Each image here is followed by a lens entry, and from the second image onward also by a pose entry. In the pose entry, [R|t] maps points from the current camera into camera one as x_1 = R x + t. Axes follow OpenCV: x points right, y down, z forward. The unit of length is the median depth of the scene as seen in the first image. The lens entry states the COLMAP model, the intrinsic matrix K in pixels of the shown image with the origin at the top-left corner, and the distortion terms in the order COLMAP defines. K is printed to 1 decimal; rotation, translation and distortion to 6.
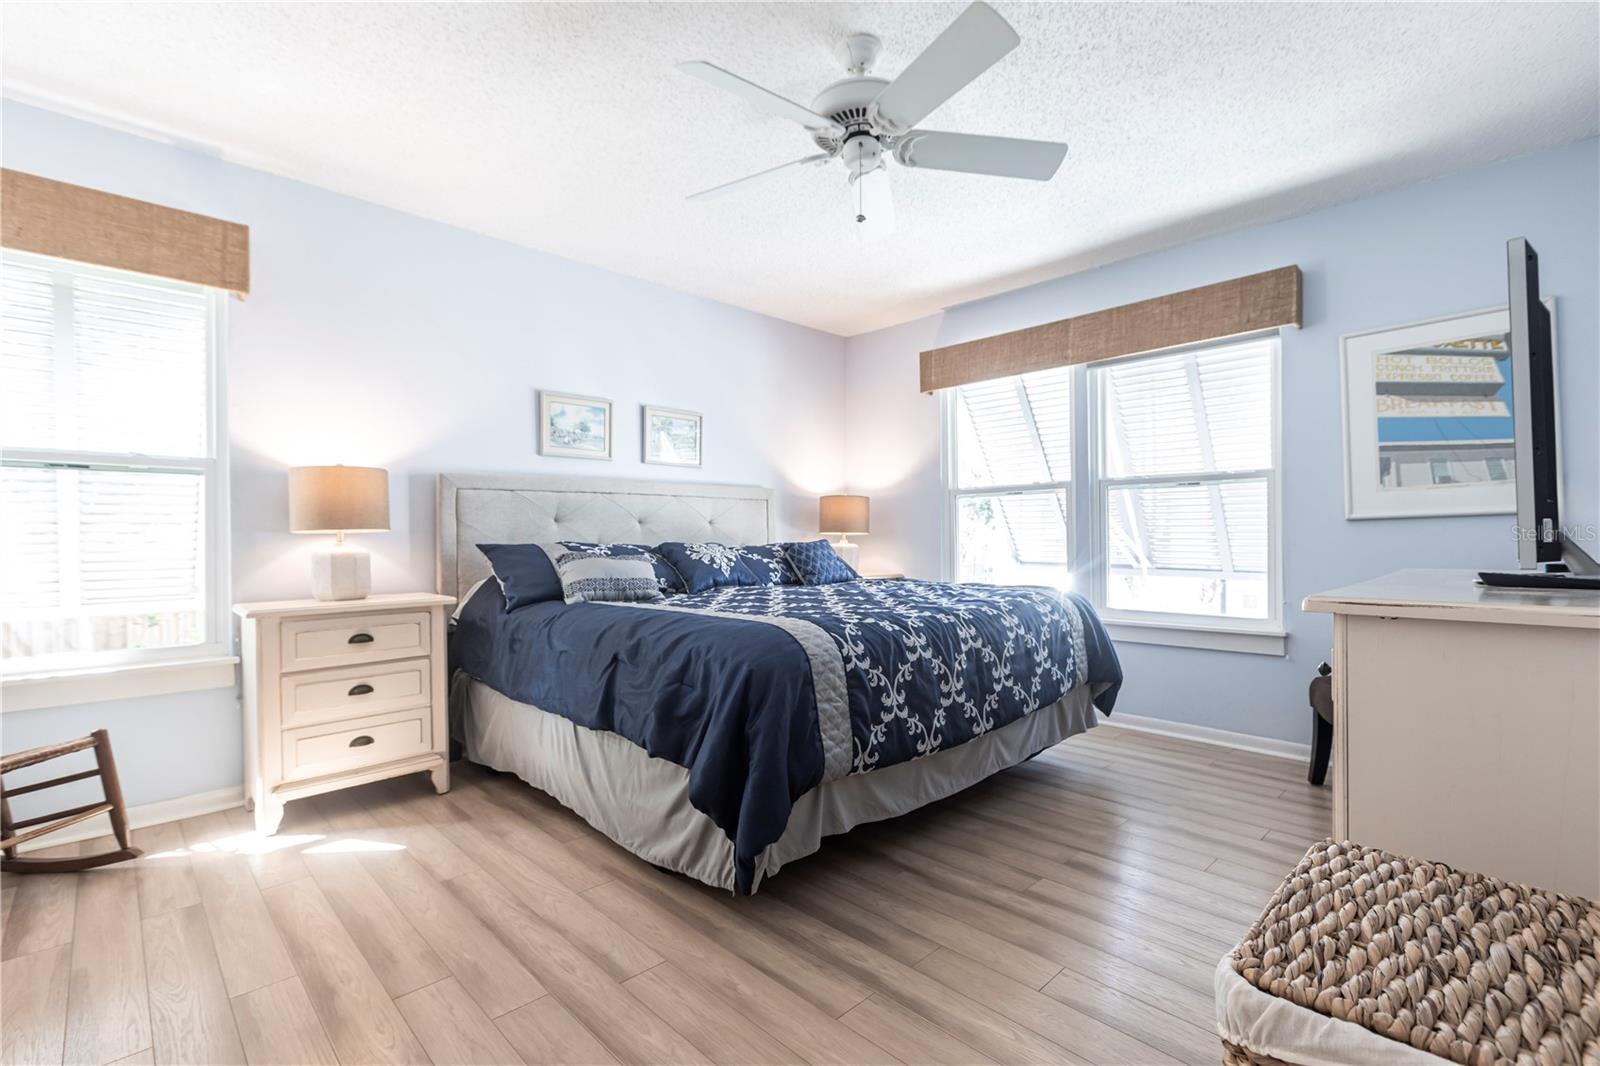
lens RADIAL K [[726.9, 0, 801.1], [0, 726.9, 532.8], [0, 0, 1]] dist [-0.008267, -0.000070]
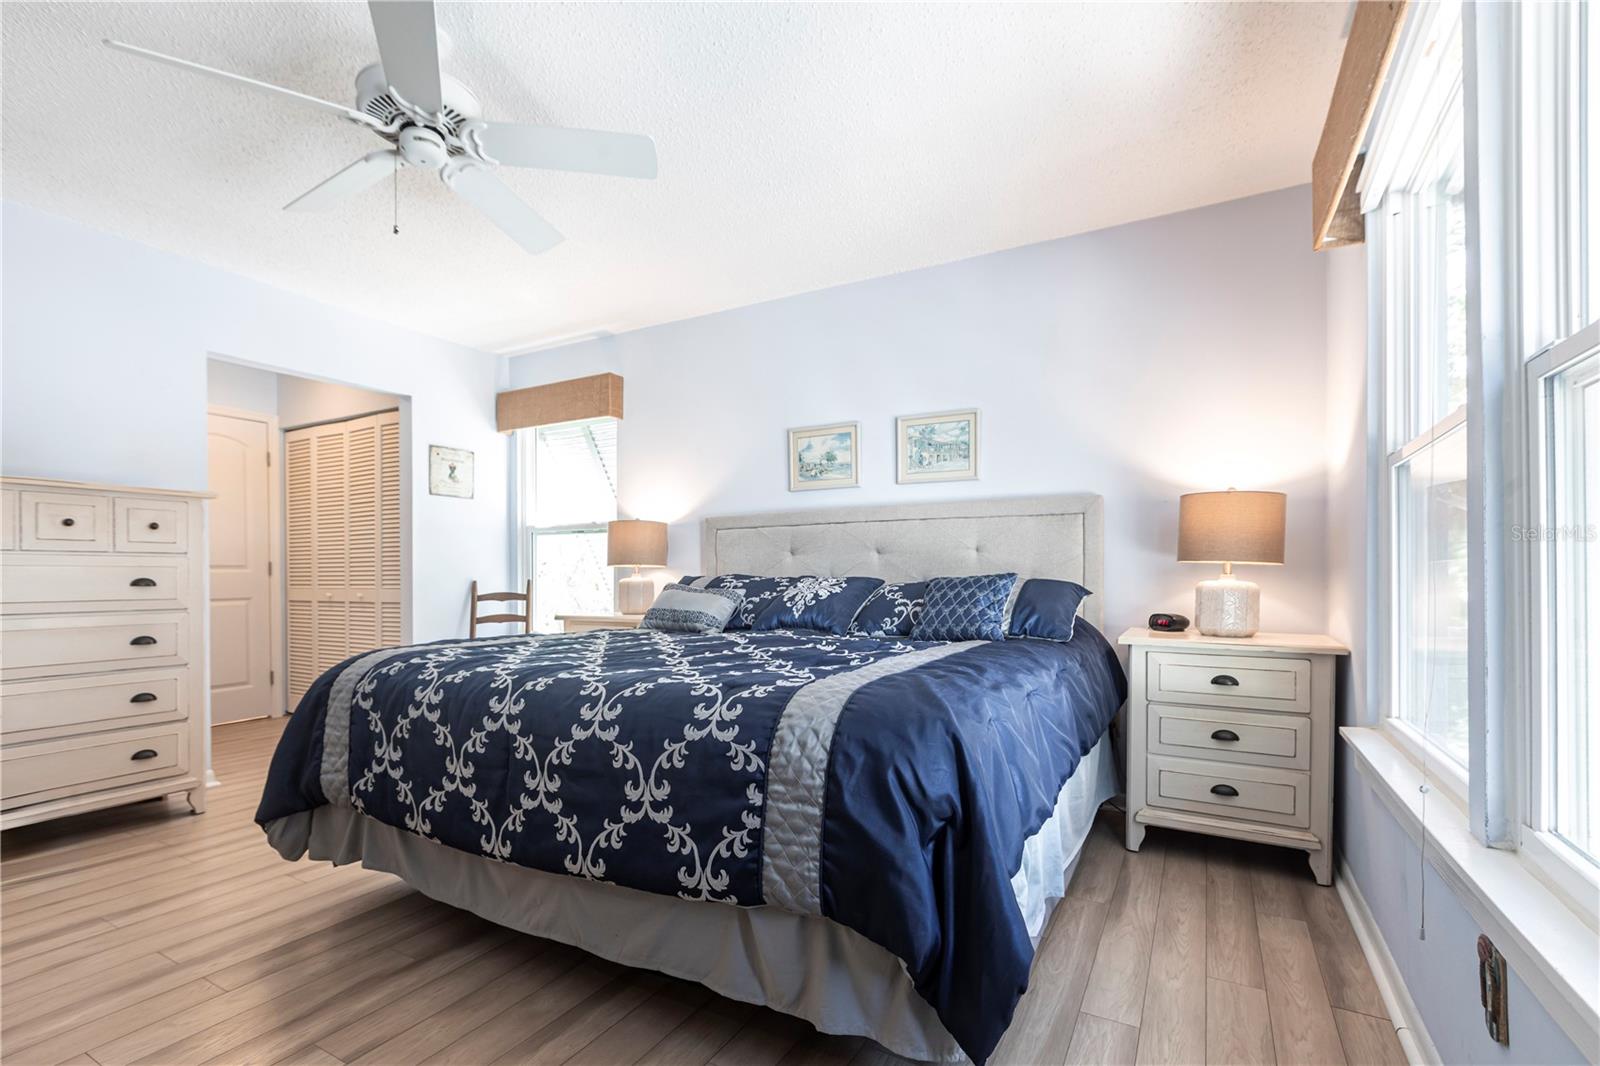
lens RADIAL K [[726.9, 0, 800.2], [0, 726.9, 568.9], [0, 0, 1]] dist [-0.008267, -0.000070]
pose [[0.277617, -0.002385, -0.960689, 0.783279], [0.011321, 0.999936, 0.000789, 0.005110], [0.960625, -0.011095, 0.277626, 0.861764]]
